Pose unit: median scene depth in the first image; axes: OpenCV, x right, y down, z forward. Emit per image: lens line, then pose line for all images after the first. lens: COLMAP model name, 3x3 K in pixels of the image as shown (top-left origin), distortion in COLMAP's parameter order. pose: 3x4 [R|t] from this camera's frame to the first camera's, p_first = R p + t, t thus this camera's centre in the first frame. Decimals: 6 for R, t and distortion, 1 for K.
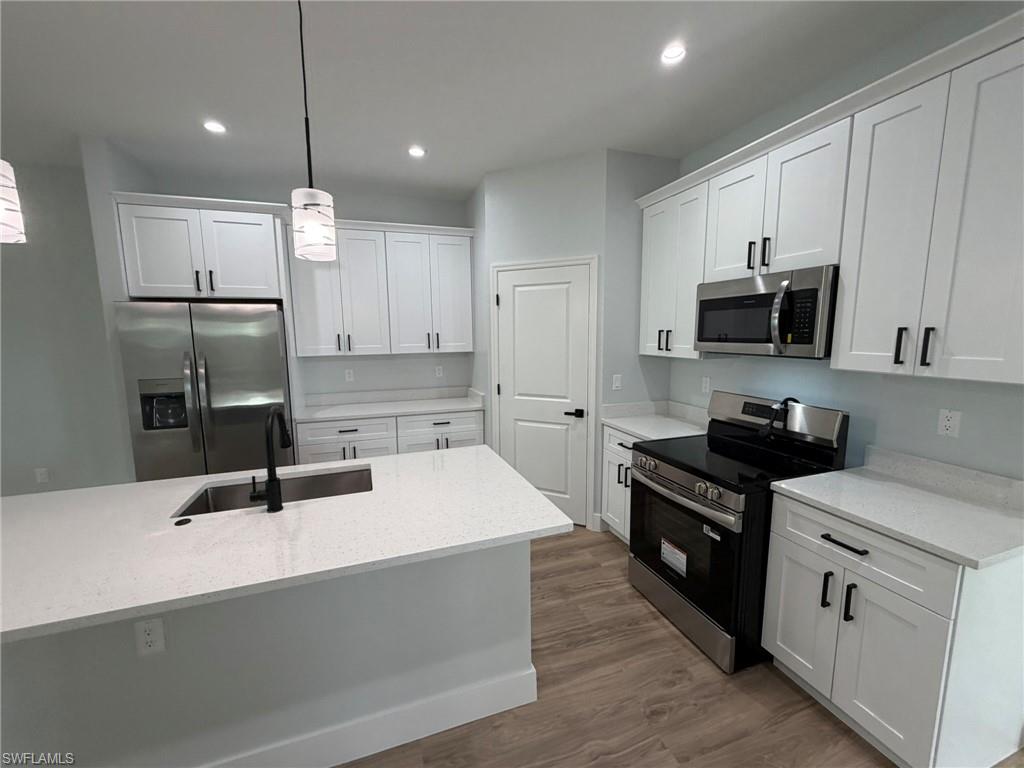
lens RADIAL K [[408.7, 0, 511.4], [0, 408.7, 383.6], [0, 0, 1]] dist [0.003083, -0.000262]
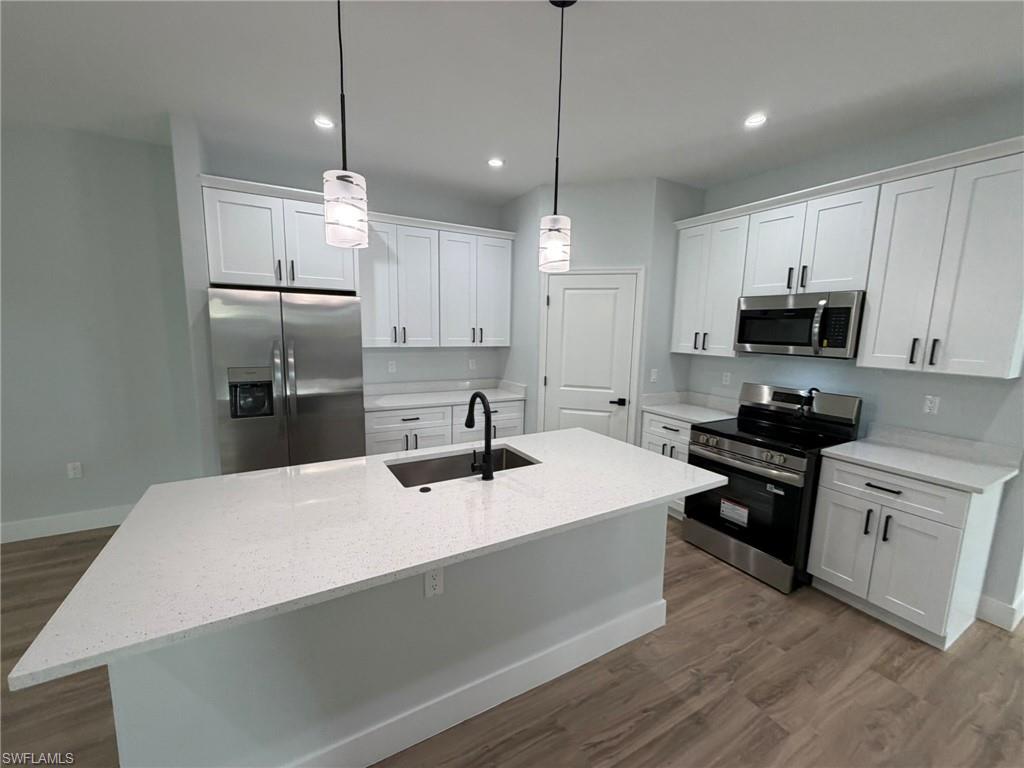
lens RADIAL K [[408.7, 0, 511.8], [0, 408.7, 382.3], [0, 0, 1]] dist [0.003083, -0.000262]
pose [[0.983706, 0.007028, 0.179646, -0.404275], [-0.008927, 0.999912, 0.009764, 0.010075], [-0.179561, -0.011209, 0.983683, -0.096766]]
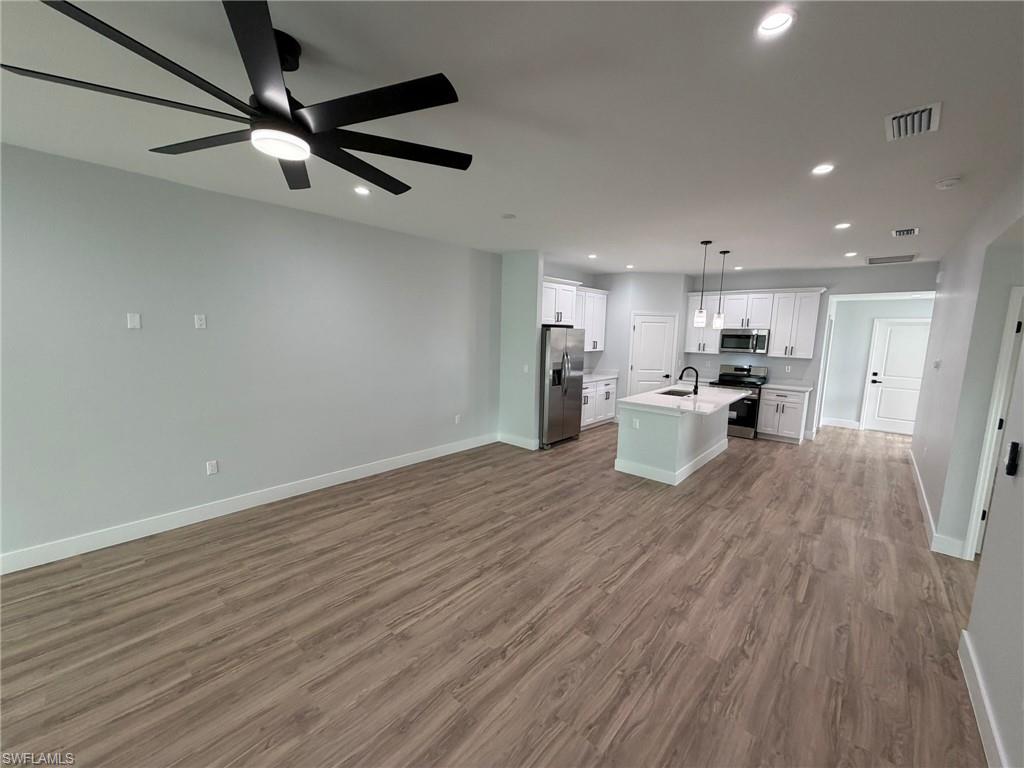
lens RADIAL K [[408.7, 0, 508.4], [0, 408.7, 383.9], [0, 0, 1]] dist [0.003083, -0.000262]
pose [[0.872343, -0.035098, 0.487632, -2.152745], [0.030547, 0.999384, 0.017287, 0.055288], [-0.487939, -0.000184, 0.872878, -0.777084]]
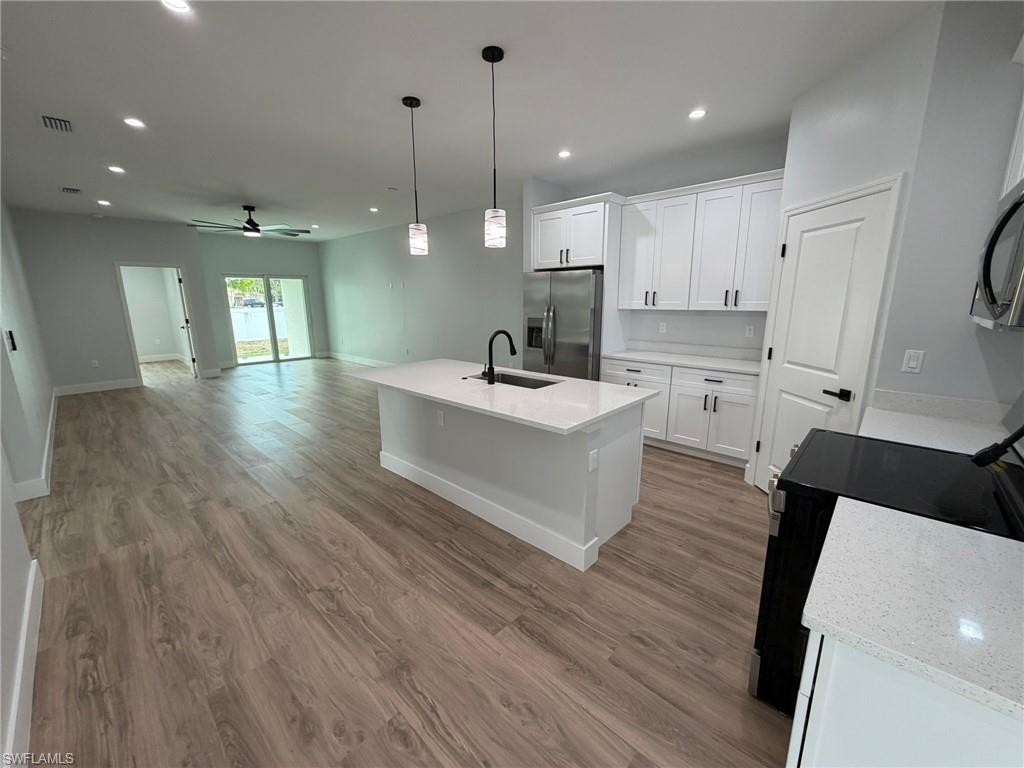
lens RADIAL K [[408.7, 0, 512.8], [0, 408.7, 383.4], [0, 0, 1]] dist [0.003083, -0.000262]
pose [[0.470249, 0.190310, -0.861770, 0.615583], [-0.108603, 0.981530, 0.157495, -0.002119], [0.875826, 0.019529, 0.482232, 0.098458]]
